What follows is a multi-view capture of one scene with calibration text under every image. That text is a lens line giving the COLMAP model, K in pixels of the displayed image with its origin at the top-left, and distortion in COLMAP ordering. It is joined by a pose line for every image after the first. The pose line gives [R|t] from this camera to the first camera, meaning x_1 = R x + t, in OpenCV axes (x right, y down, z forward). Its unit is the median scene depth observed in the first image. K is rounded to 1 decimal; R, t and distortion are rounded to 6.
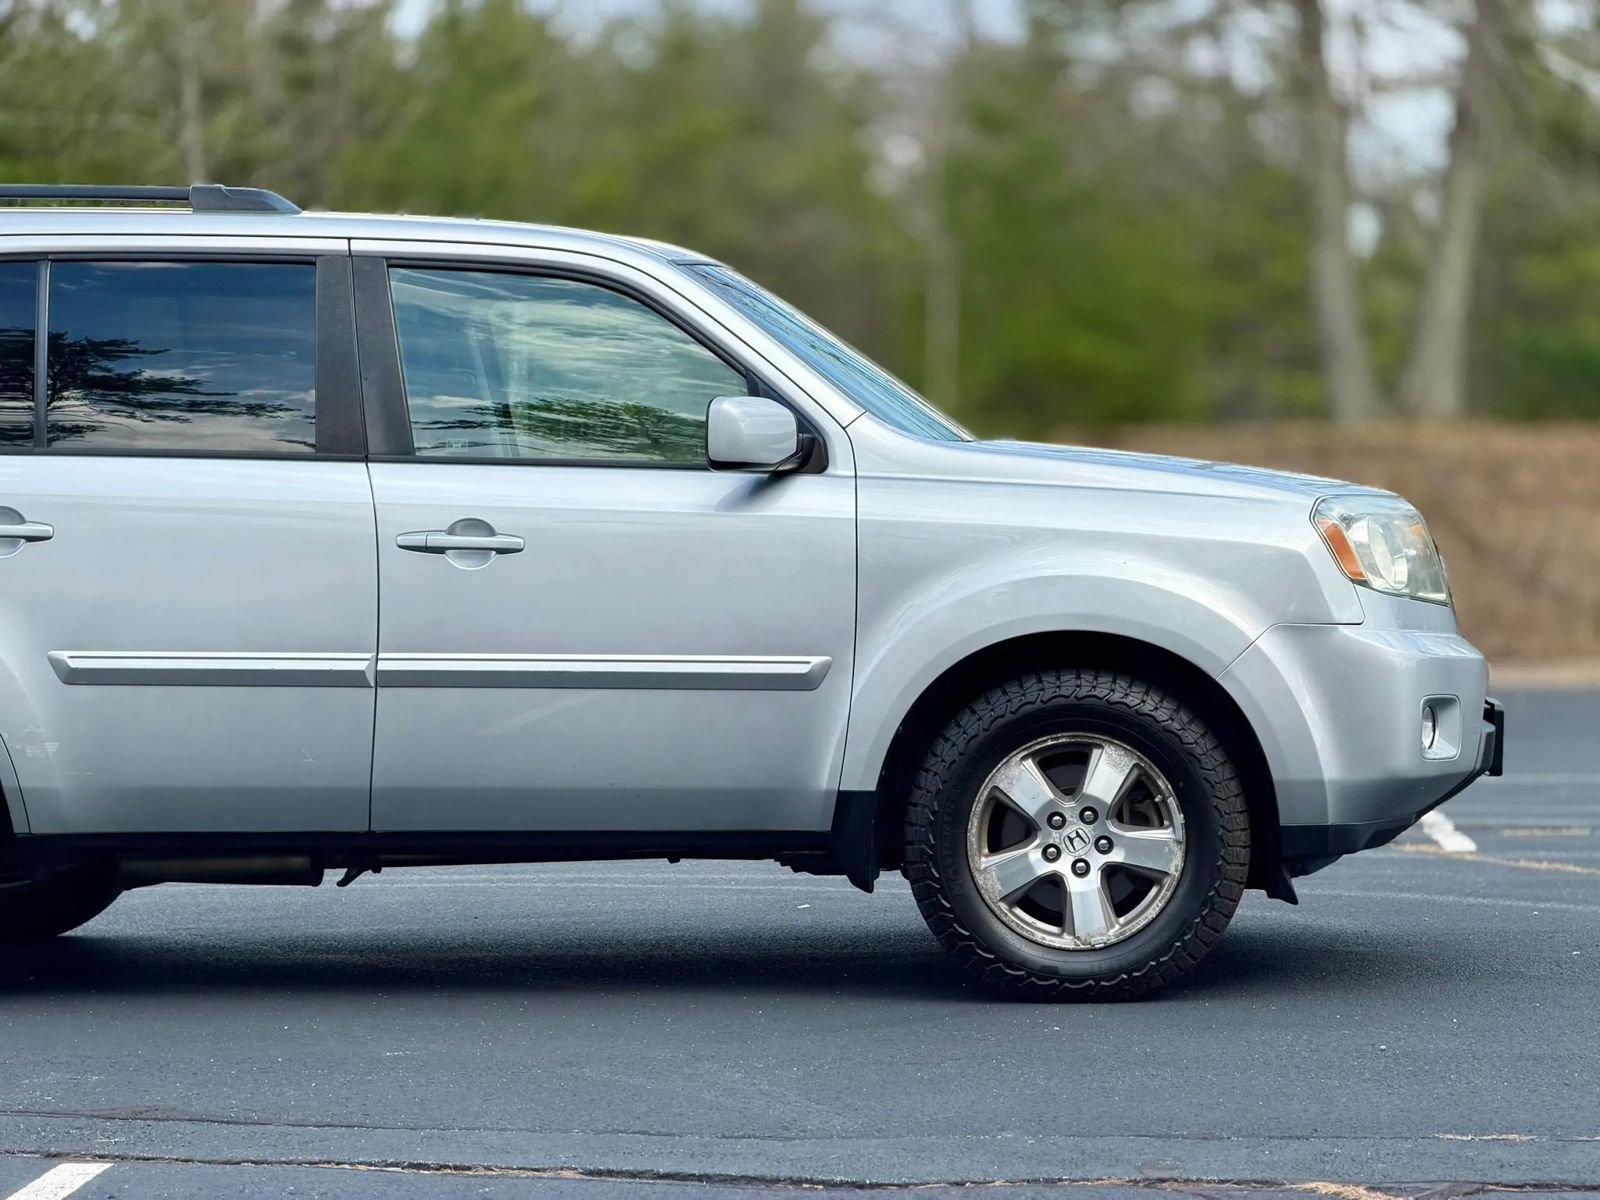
lens RADIAL K [[4911.8, 0, 804.6], [0, 4911.8, 602.6], [0, 0, 1]] dist [0.172639, 0.000000]
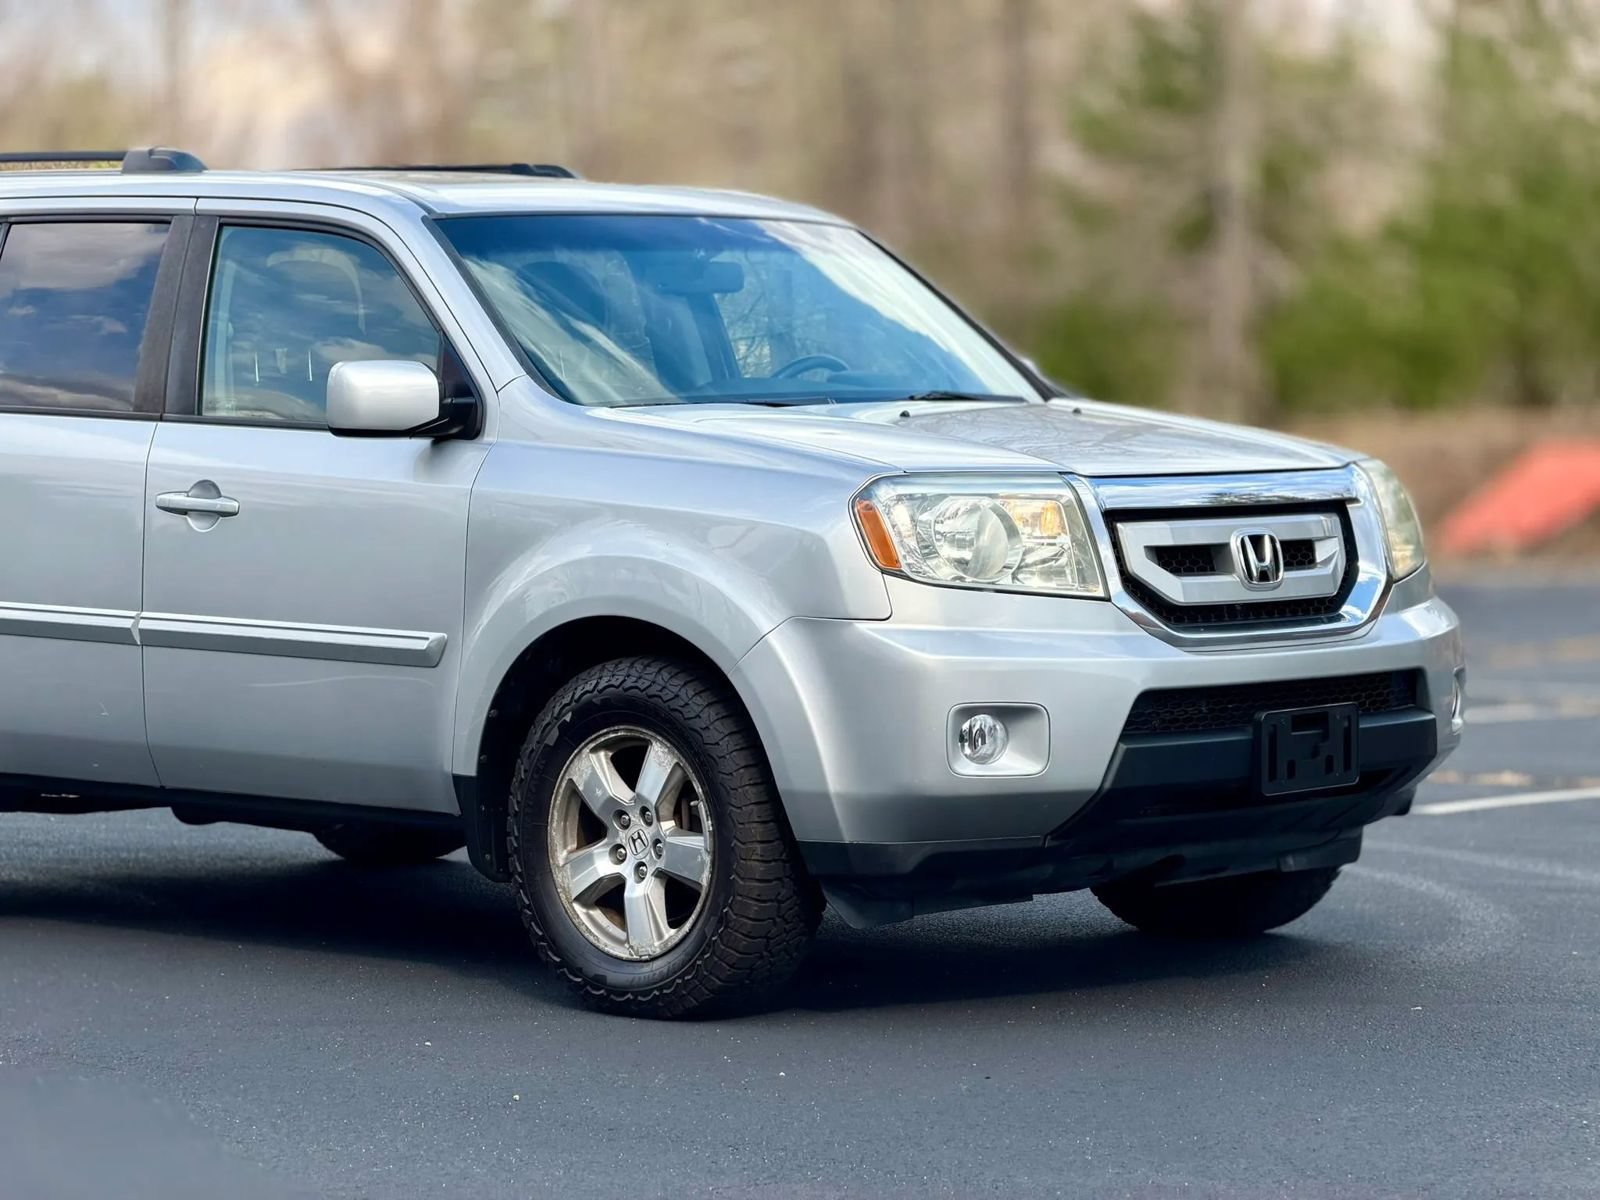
lens RADIAL K [[4911.8, 0, 800.9], [0, 4911.8, 593.0], [0, 0, 1]] dist [0.172639, 0.000000]
pose [[0.765887, 0.033281, -0.642113, 0.670709], [-0.007471, 0.999053, 0.042871, -0.038228], [0.642931, -0.028037, 0.765410, 0.313890]]
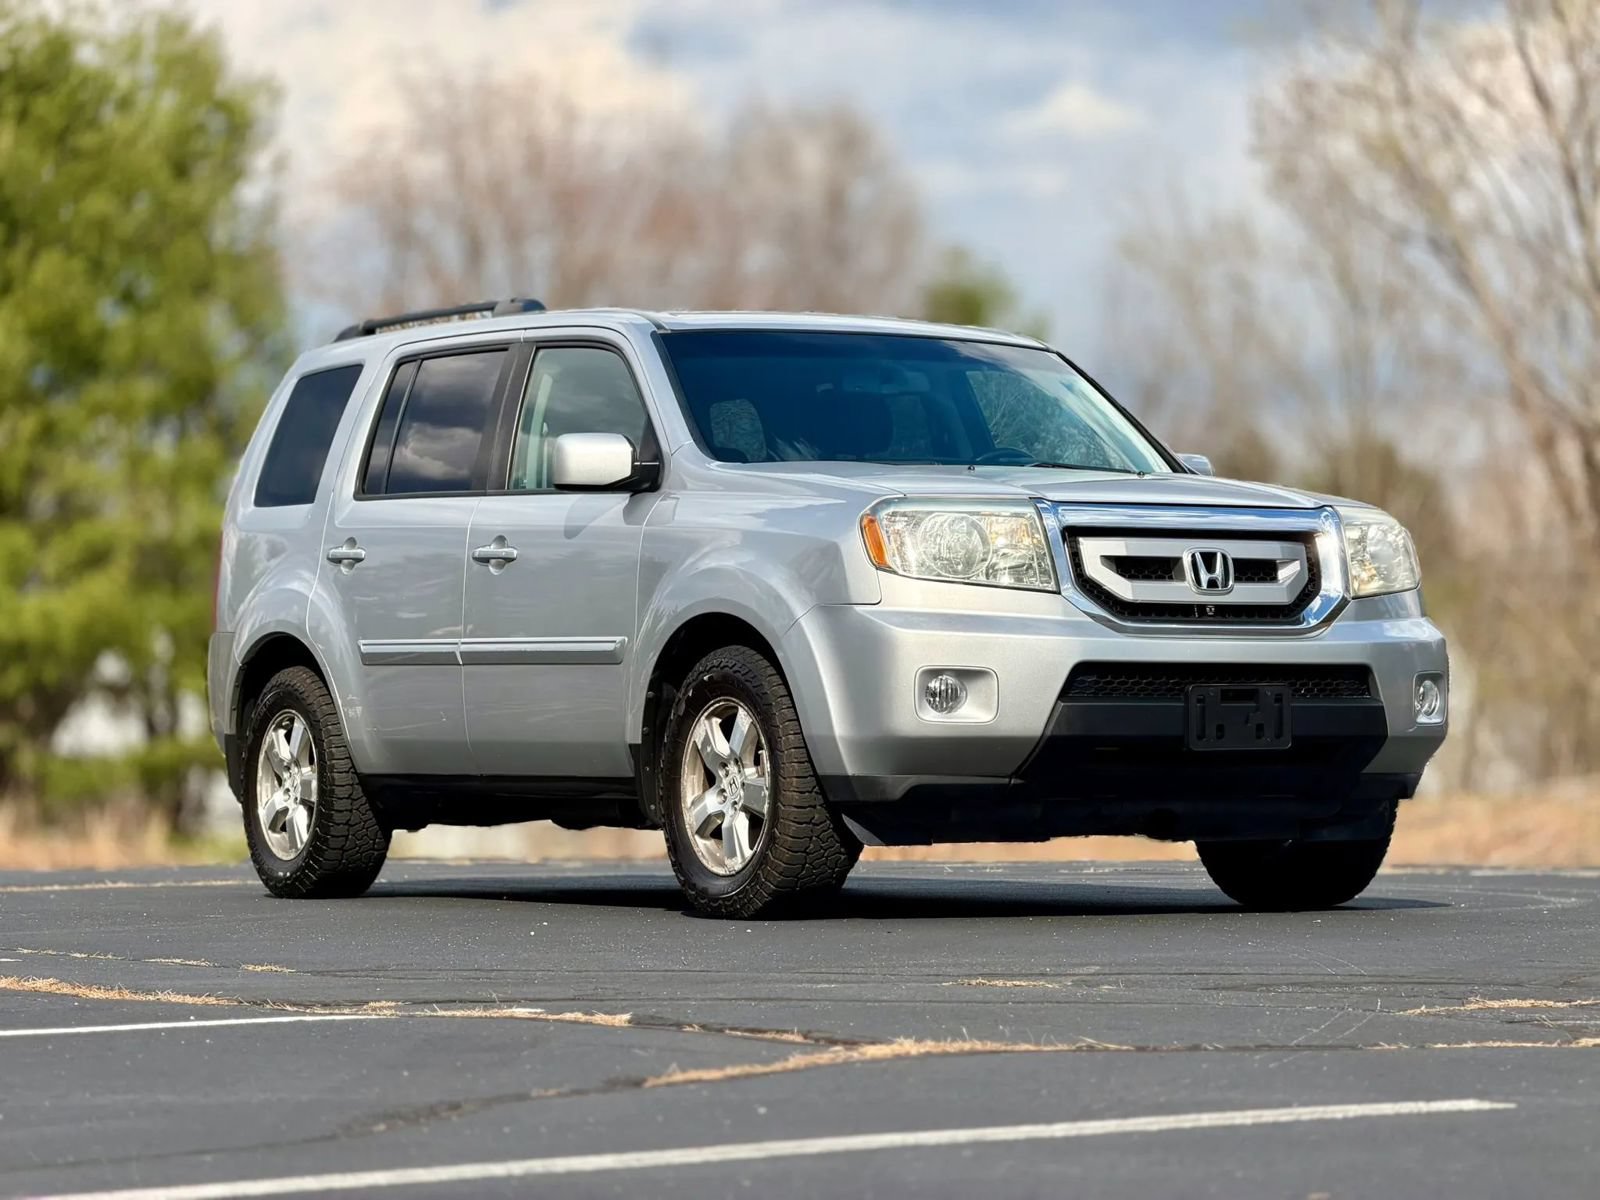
lens RADIAL K [[4911.8, 0, 798.3], [0, 4911.8, 597.9], [0, 0, 1]] dist [0.172639, 0.000000]
pose [[0.560355, -0.018473, -0.828046, 1.070298], [-0.013013, 0.999431, -0.031103, 0.039563], [0.828150, 0.028204, 0.559796, 0.332791]]
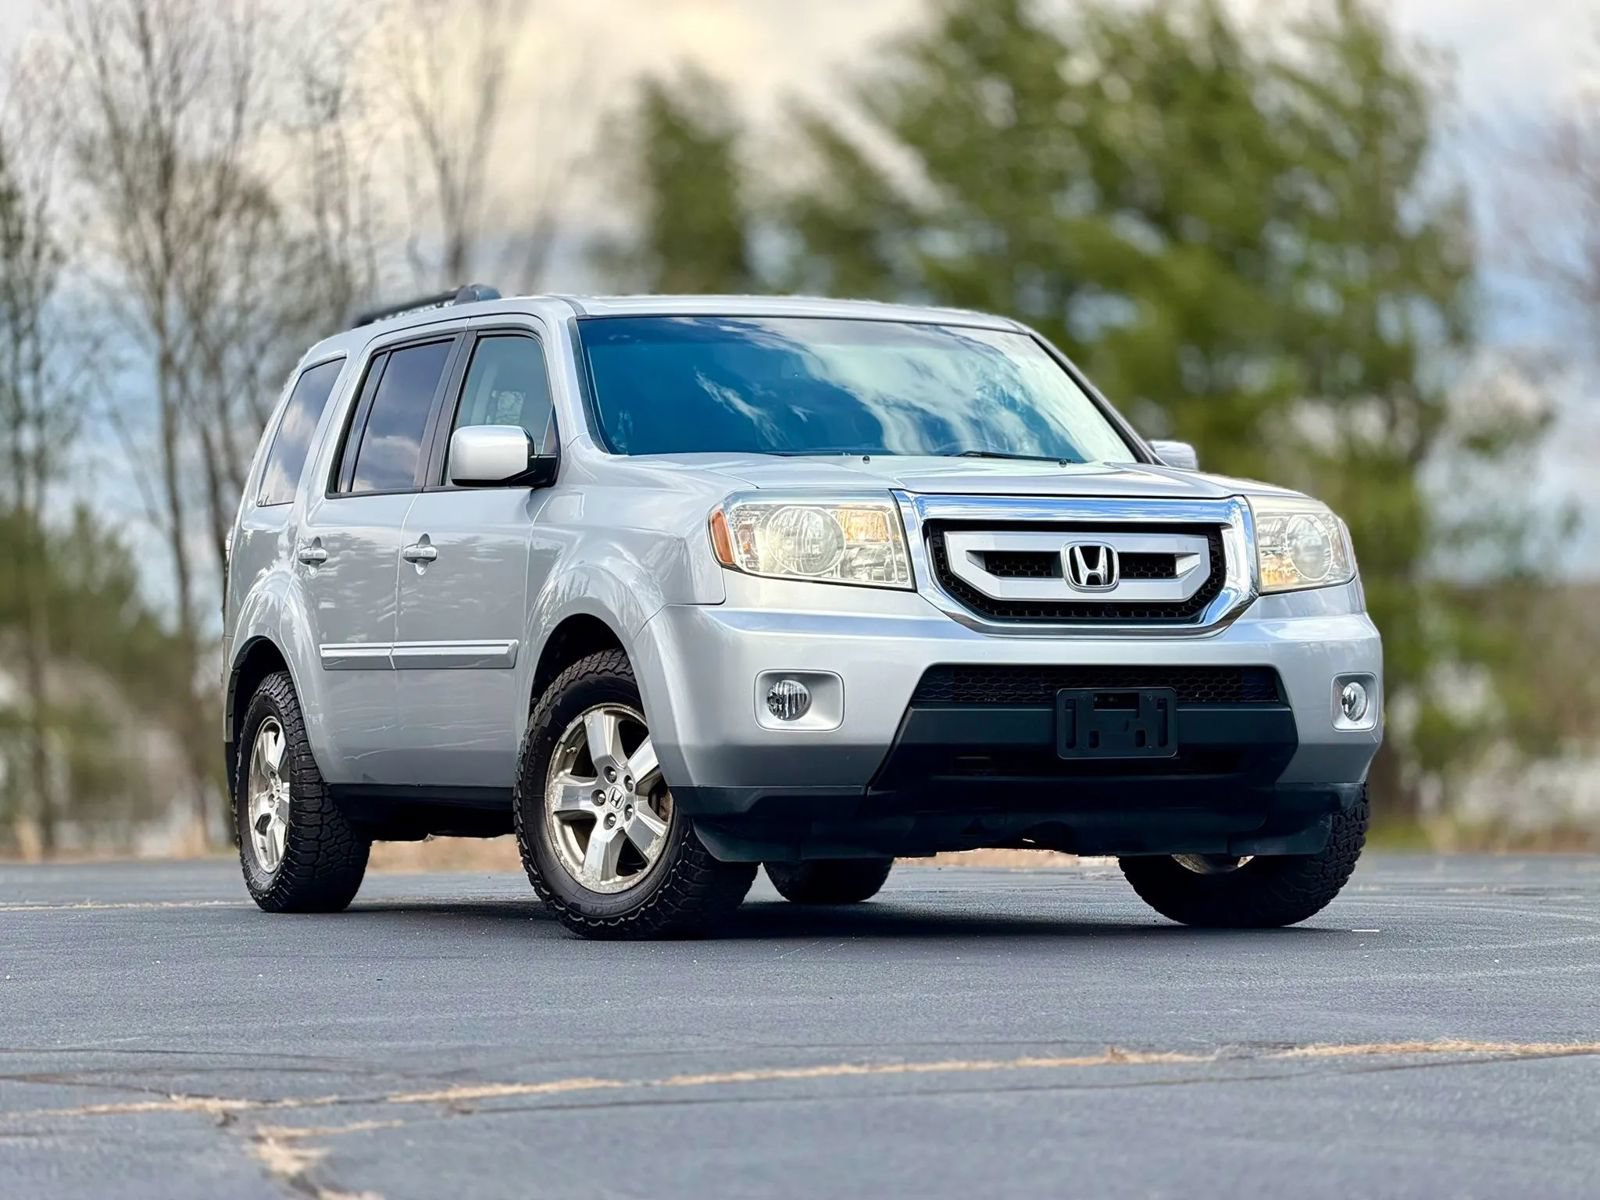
lens RADIAL K [[4911.8, 0, 795.6], [0, 4911.8, 607.0], [0, 0, 1]] dist [0.172639, 0.000000]
pose [[0.448198, -0.019707, -0.893717, 1.100445], [-0.011523, 0.999547, -0.027819, 0.035426], [0.893860, 0.022767, 0.447767, 0.526433]]
